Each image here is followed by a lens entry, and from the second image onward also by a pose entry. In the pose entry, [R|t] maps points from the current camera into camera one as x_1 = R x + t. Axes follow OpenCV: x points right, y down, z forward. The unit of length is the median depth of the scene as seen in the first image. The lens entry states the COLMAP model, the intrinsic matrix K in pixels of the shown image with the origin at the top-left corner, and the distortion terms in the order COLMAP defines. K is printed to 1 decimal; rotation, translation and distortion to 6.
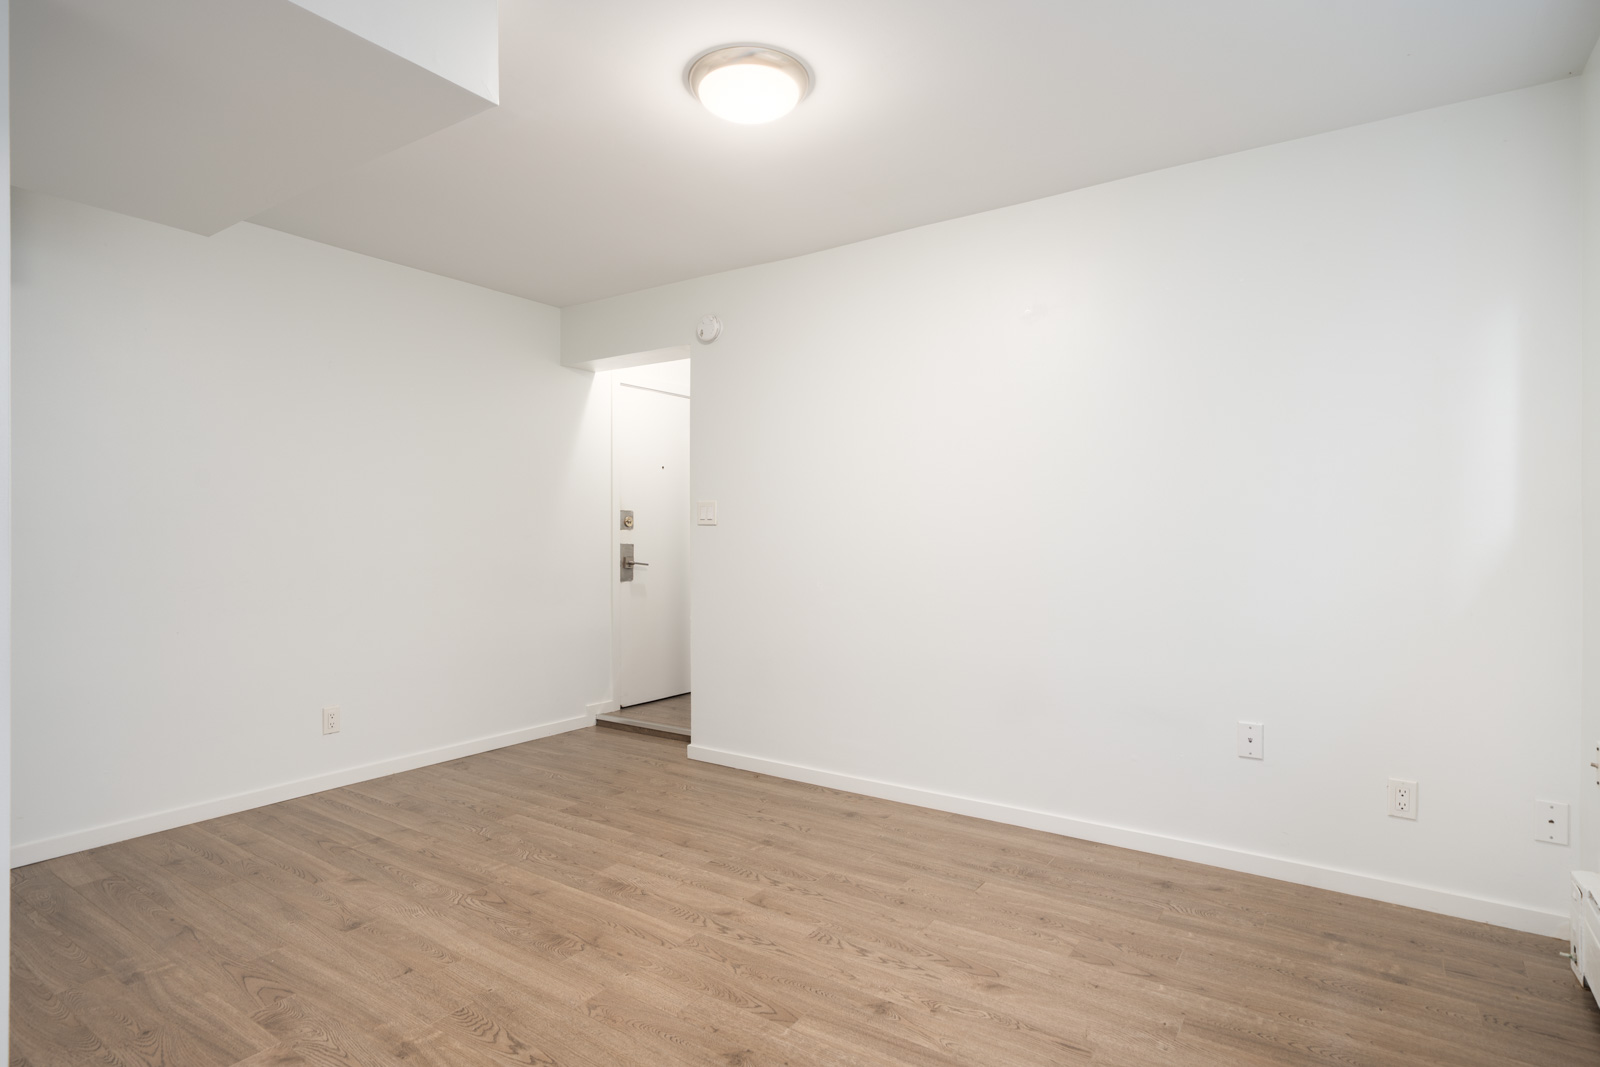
lens RADIAL K [[826.3, 0, 800.3], [0, 826.3, 533.3], [0, 0, 1]] dist [0.005879, 0.001439]
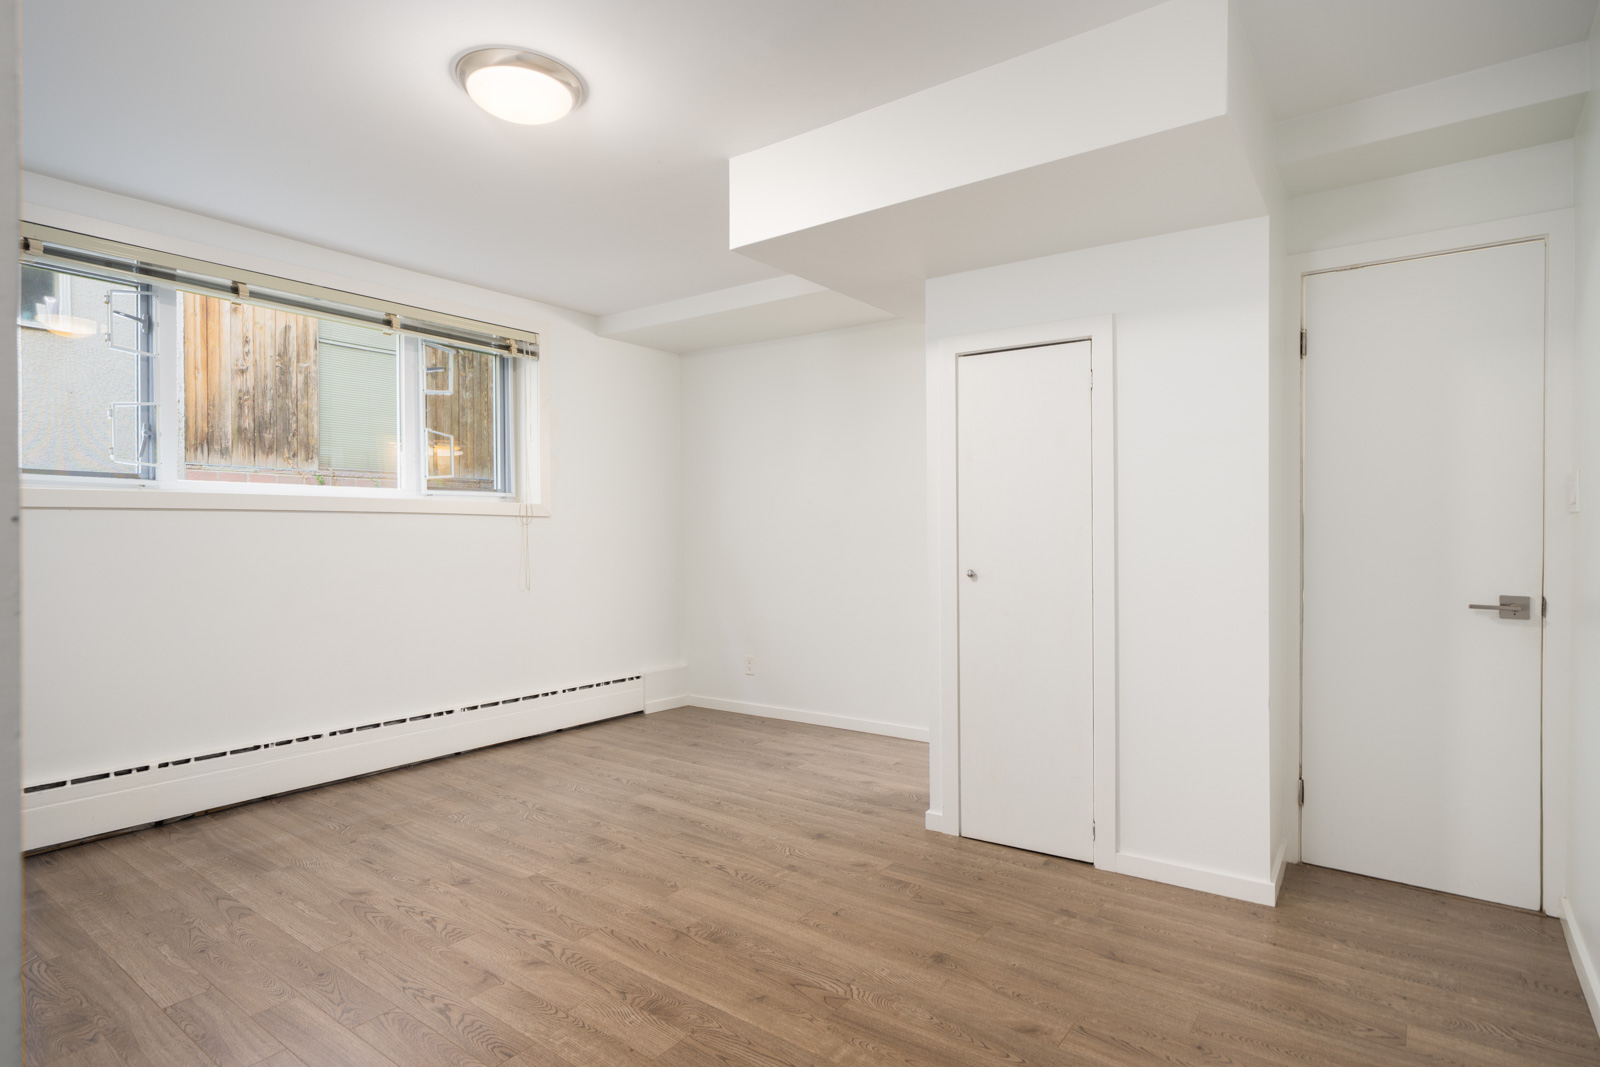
lens RADIAL K [[826.3, 0, 800.4], [0, 826.3, 533.4], [0, 0, 1]] dist [0.005879, 0.001439]
pose [[-0.999206, 0.004436, 0.039588, -0.440162], [0.004702, 0.999967, 0.006620, -0.006510], [-0.039557, 0.006801, -0.999194, 2.002486]]
